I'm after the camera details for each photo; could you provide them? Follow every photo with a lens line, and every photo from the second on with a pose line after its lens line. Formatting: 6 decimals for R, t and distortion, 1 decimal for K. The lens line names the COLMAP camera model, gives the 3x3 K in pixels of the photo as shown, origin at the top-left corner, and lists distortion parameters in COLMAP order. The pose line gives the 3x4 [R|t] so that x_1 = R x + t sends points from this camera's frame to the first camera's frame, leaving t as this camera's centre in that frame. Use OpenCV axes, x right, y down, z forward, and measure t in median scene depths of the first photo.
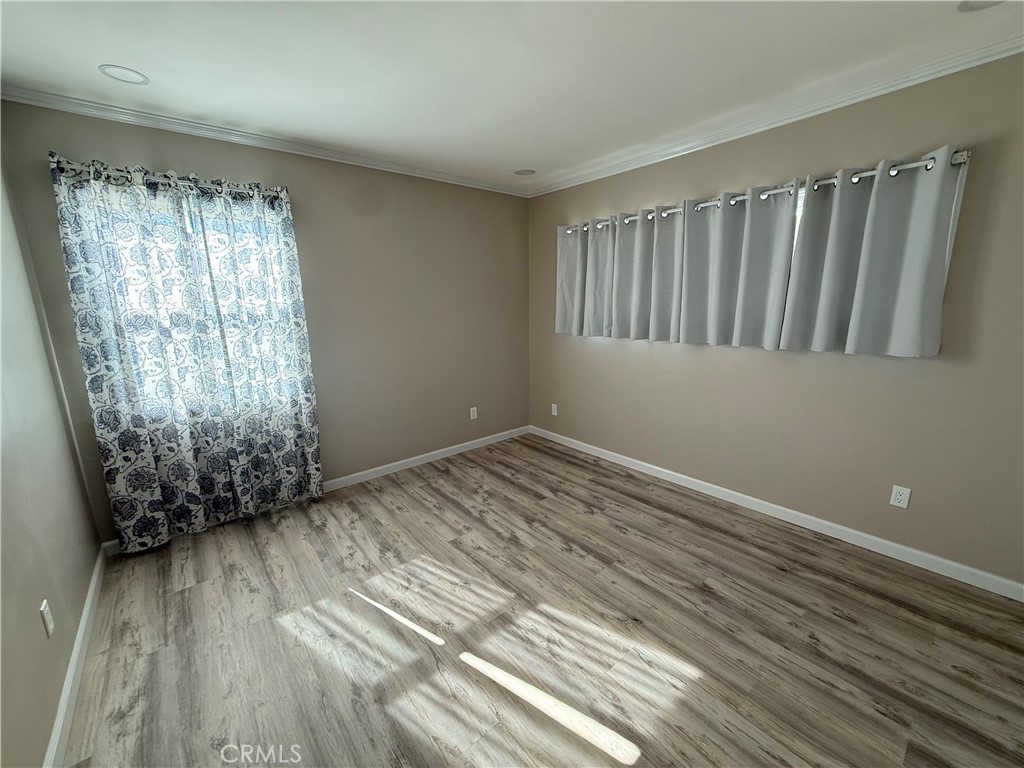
lens RADIAL K [[407.1, 0, 509.5], [0, 407.1, 383.7], [0, 0, 1]] dist [-0.000241, -0.000337]
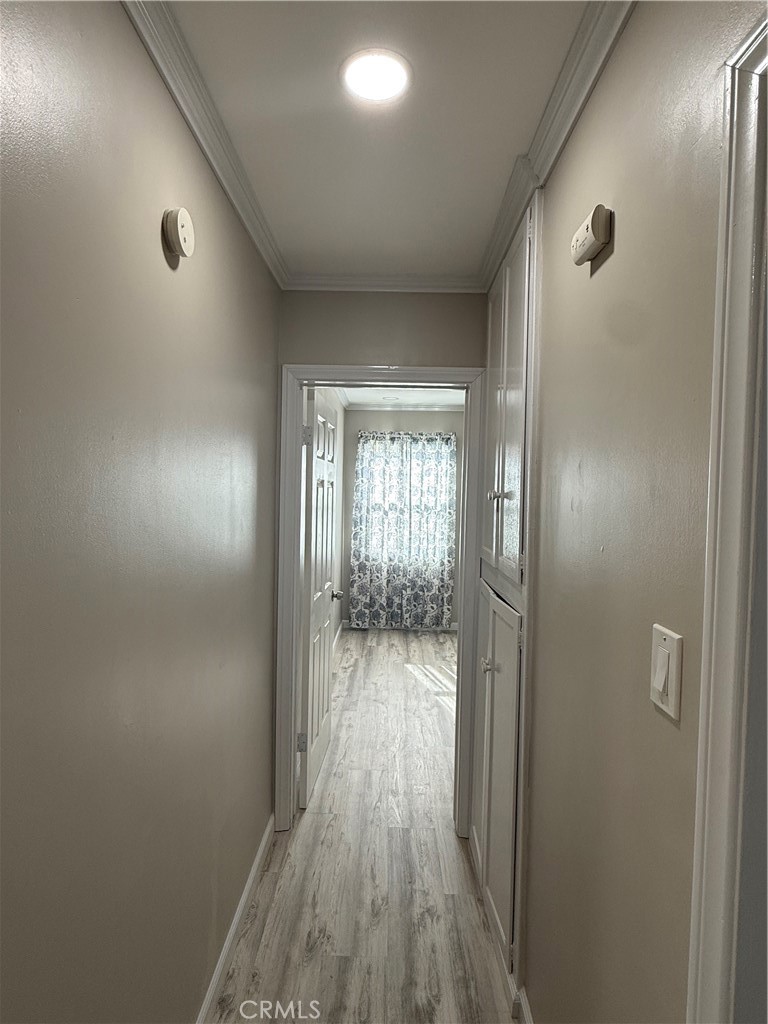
lens RADIAL K [[536.0, 0, 379.2], [0, 536.0, 515.7], [0, 0, 1]] dist [-0.000471, 0.000035]
pose [[0.754877, 0.064045, -0.652732, 0.765809], [-0.164913, 0.981781, -0.094389, 0.127041], [0.634795, 0.178896, 0.751686, -0.898753]]
